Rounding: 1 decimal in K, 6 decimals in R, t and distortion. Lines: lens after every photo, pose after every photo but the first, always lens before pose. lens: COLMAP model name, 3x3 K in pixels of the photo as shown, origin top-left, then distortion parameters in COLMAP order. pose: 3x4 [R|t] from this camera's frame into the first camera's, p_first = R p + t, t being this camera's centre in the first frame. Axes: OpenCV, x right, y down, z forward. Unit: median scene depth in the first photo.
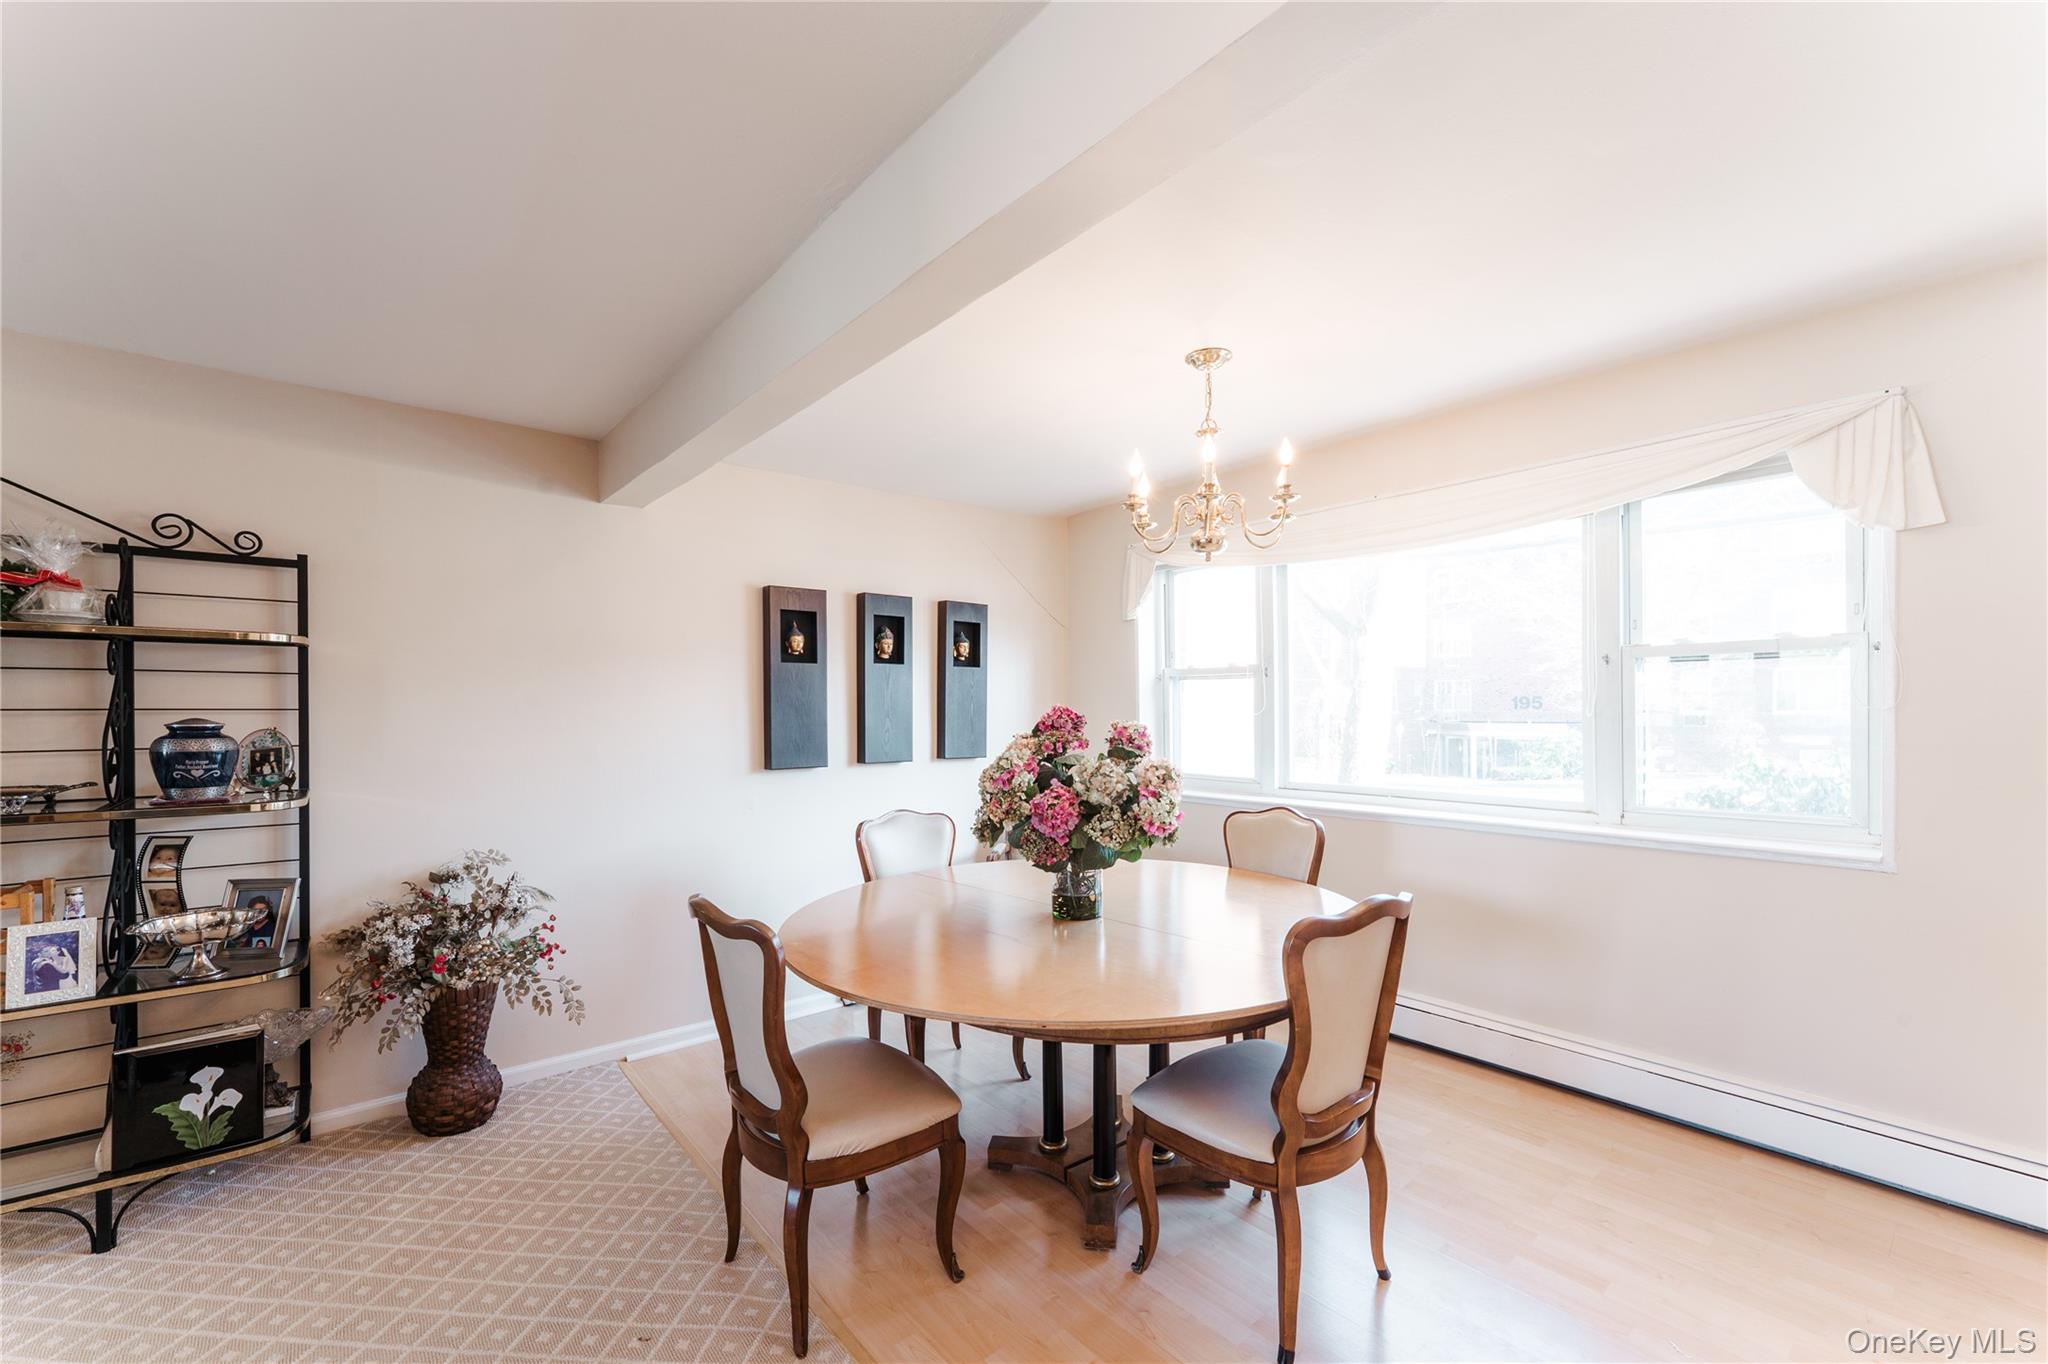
lens RADIAL K [[844.7, 0, 1026.0], [0, 844.7, 718.1], [0, 0, 1]] dist [-0.000153, -0.000090]
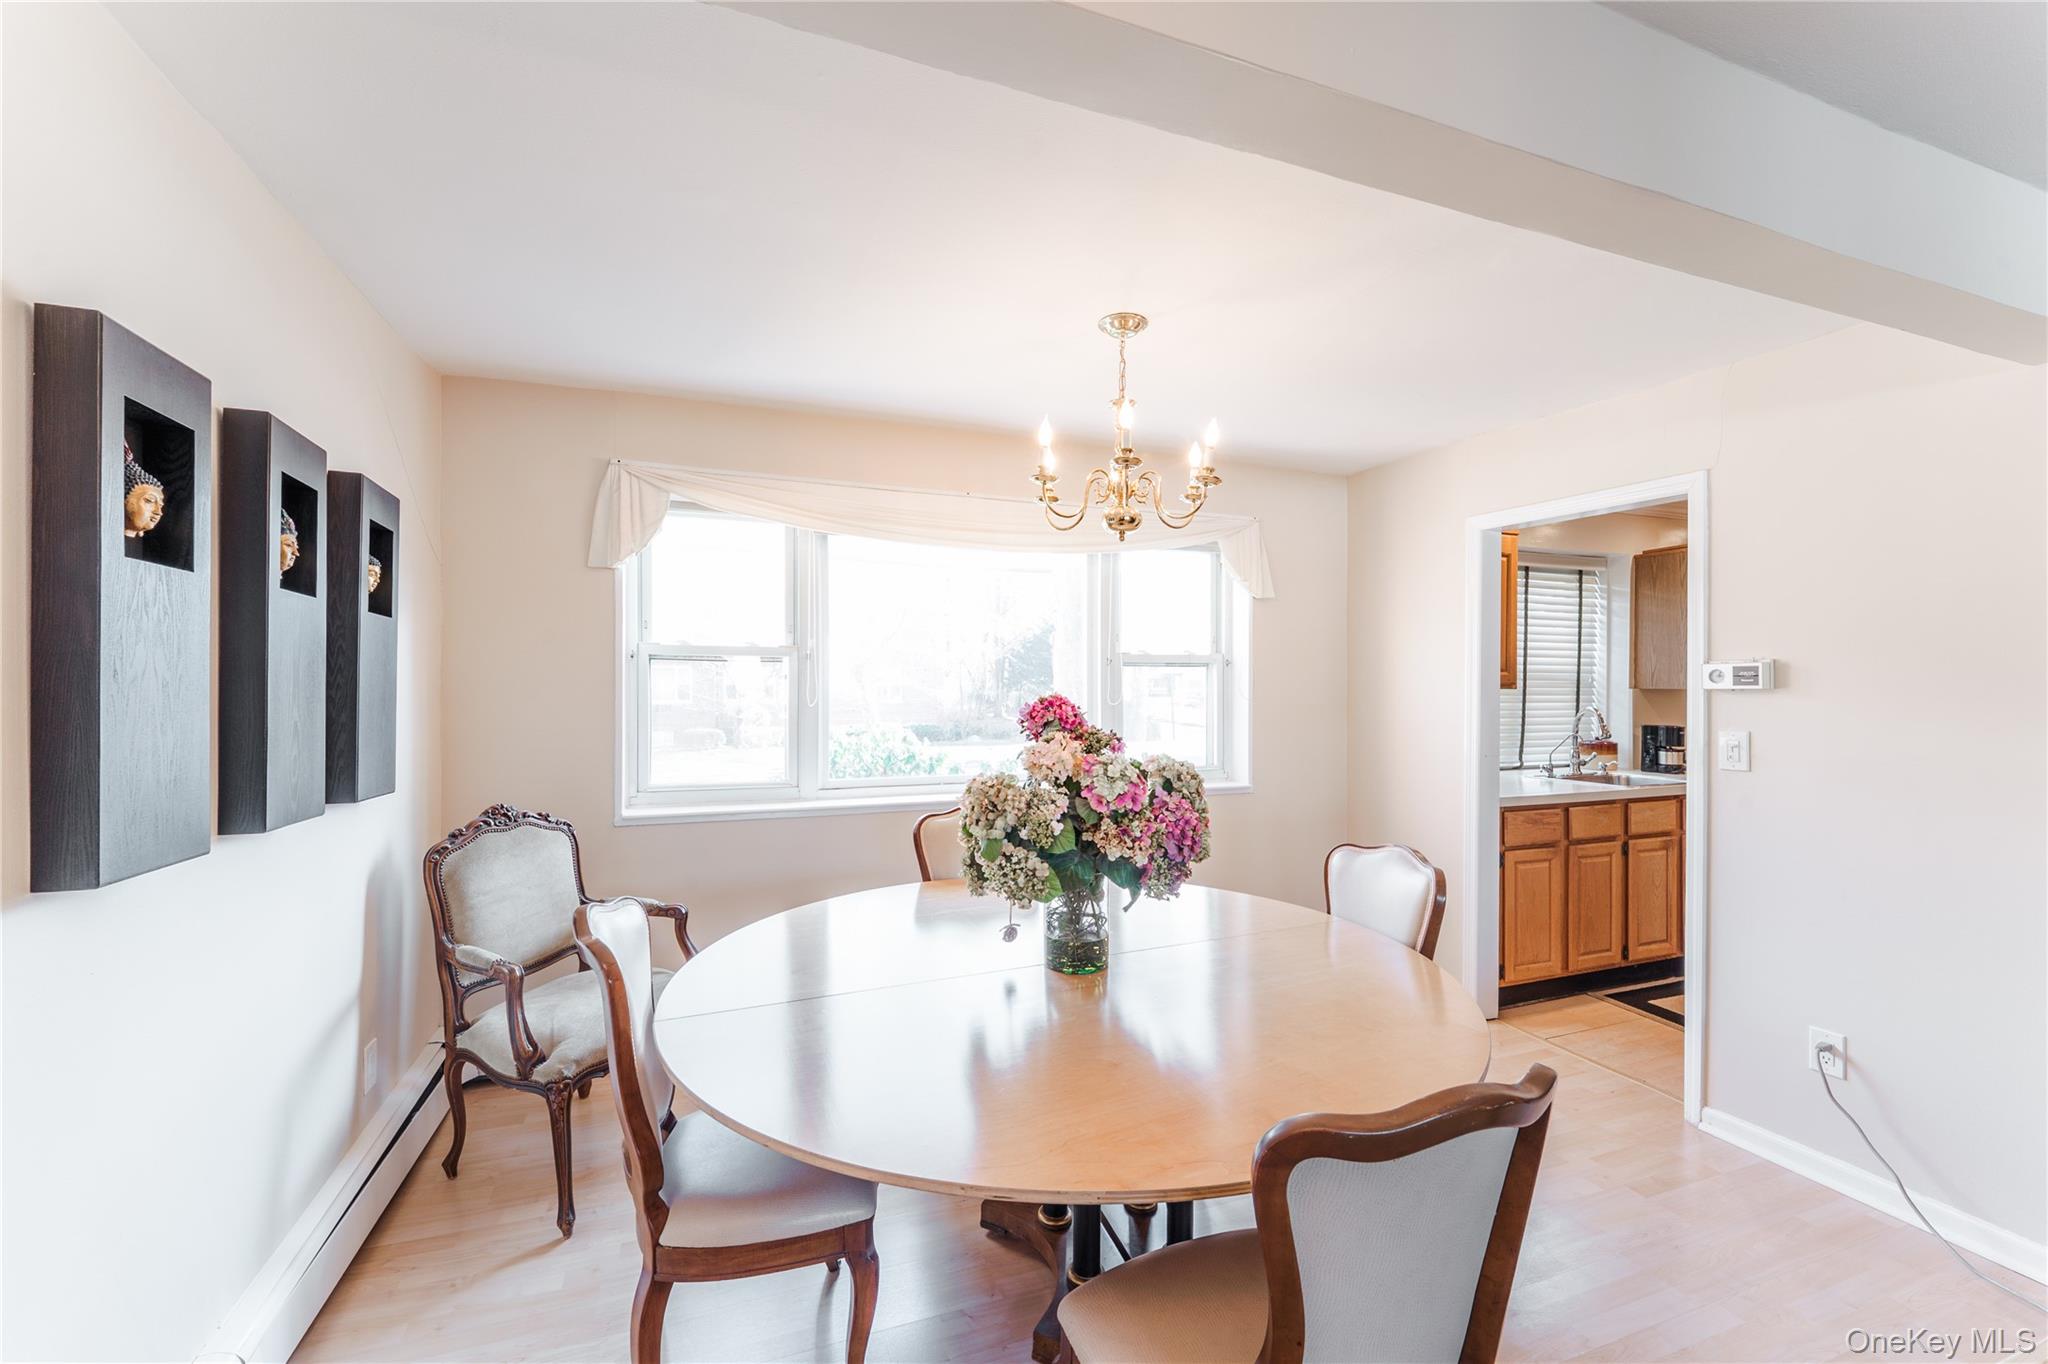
lens RADIAL K [[831.9, 0, 1021.9], [0, 831.9, 700.6], [0, 0, 1]] dist [-0.002092, -0.000124]
pose [[0.325601, 0.003444, 0.945501, -0.686705], [0.006535, 0.999961, -0.005892, -0.003761], [-0.945485, 0.008097, 0.325566, 0.804906]]
